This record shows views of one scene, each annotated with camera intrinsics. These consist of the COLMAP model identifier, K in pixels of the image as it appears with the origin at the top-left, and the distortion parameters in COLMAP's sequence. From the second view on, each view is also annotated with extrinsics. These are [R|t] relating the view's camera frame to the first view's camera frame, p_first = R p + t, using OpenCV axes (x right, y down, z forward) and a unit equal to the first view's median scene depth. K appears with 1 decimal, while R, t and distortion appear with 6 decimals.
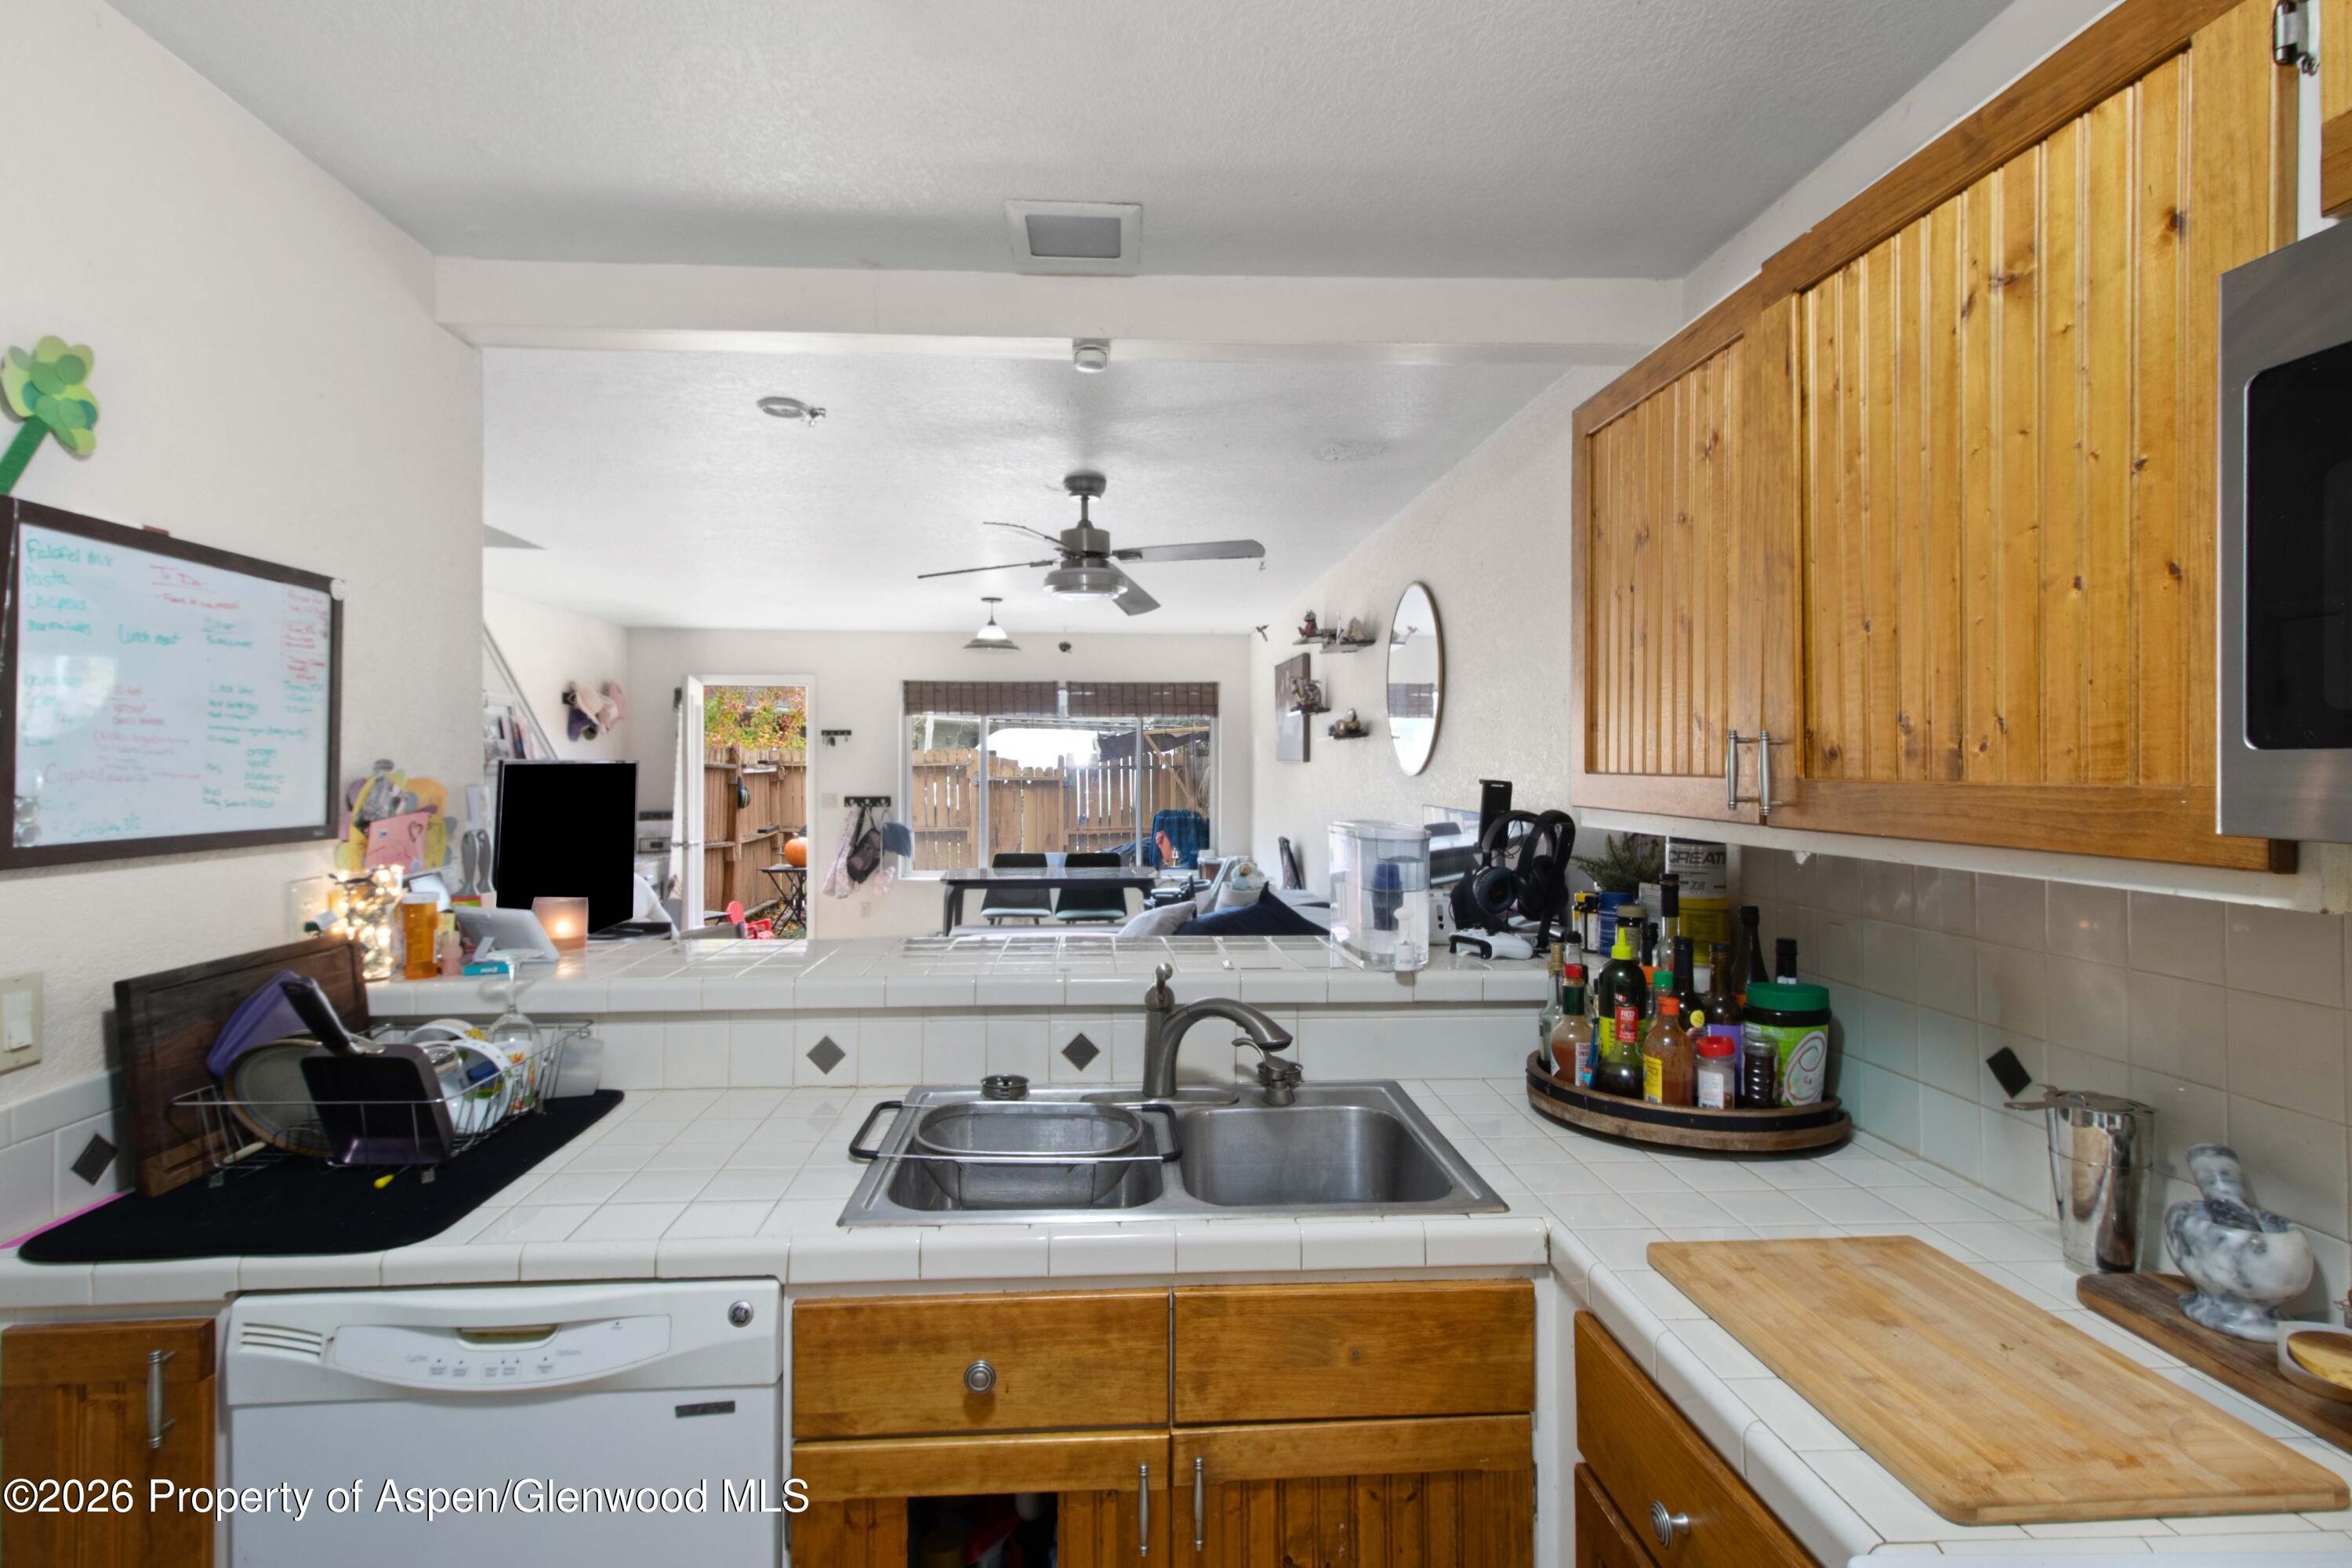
lens RADIAL K [[1125.2, 0, 1167.6], [0, 1125.2, 763.1], [0, 0, 1]] dist [-0.013788, -0.003804]
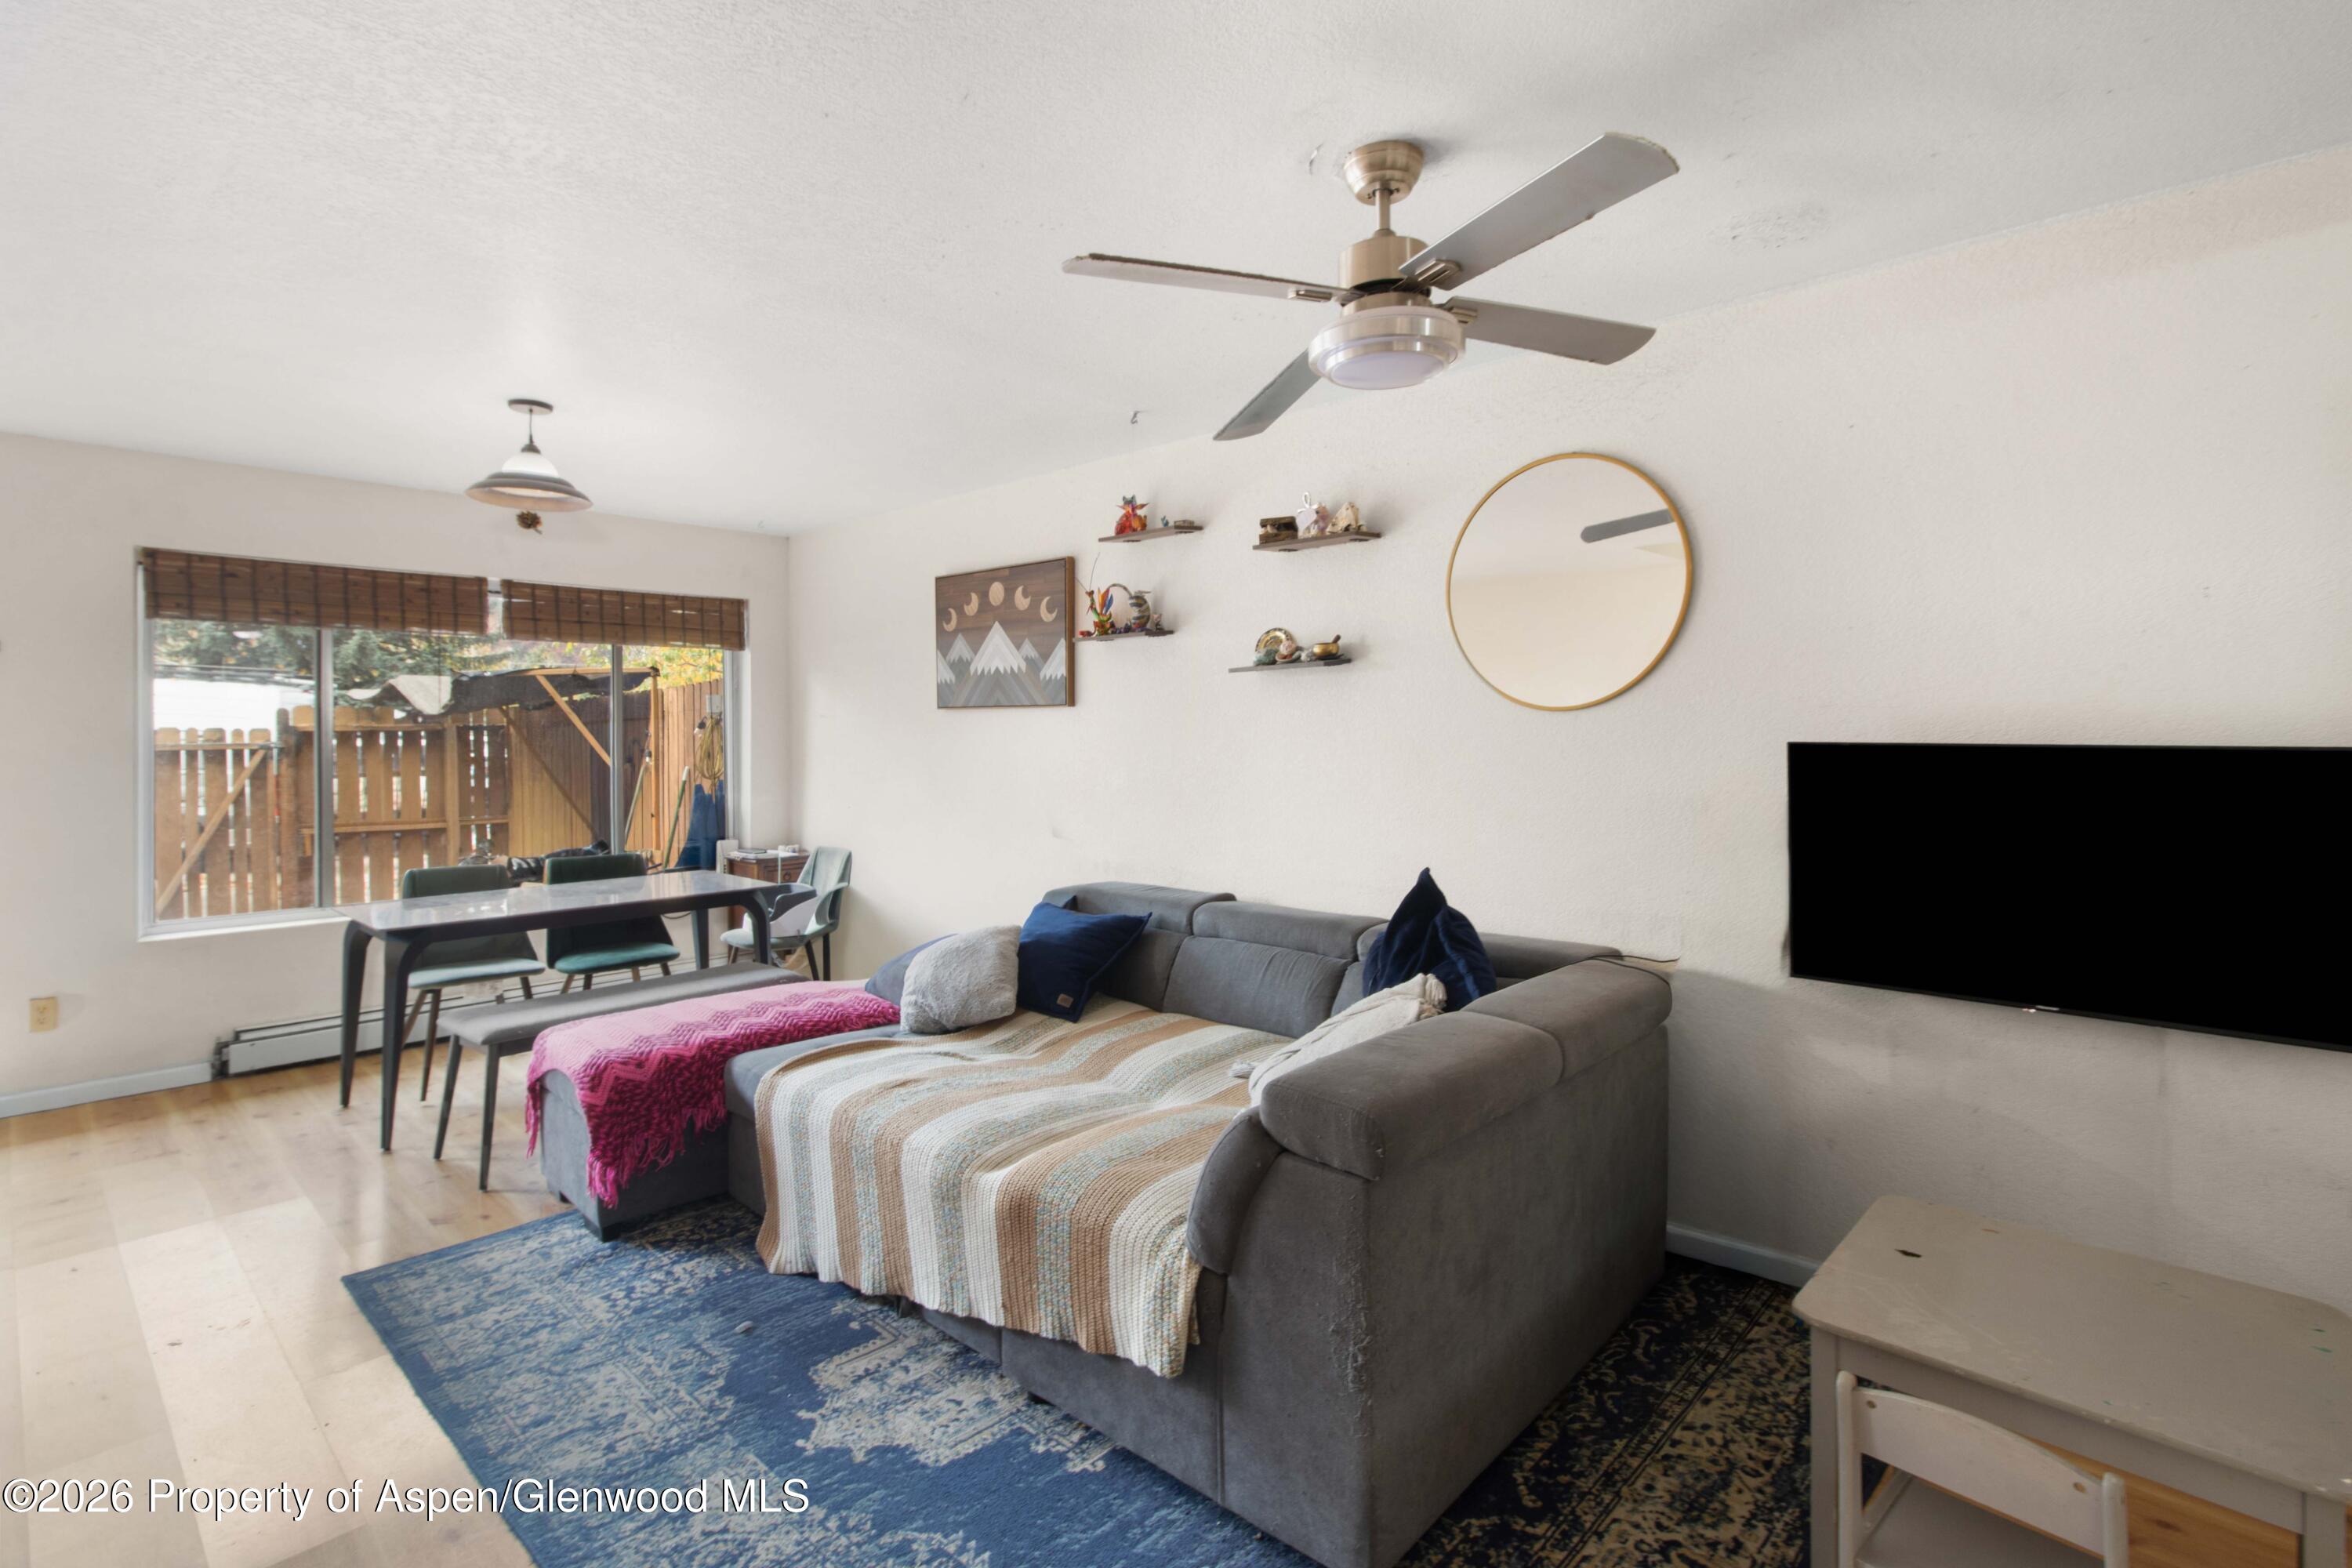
lens RADIAL K [[1125.2, 0, 1183.8], [0, 1125.2, 726.3], [0, 0, 1]] dist [-0.013788, -0.003804]
pose [[0.731617, -0.006527, 0.681685, -0.233572], [0.008107, 0.999967, 0.000875, 0.008666], [-0.681668, 0.004886, 0.731645, 0.310511]]
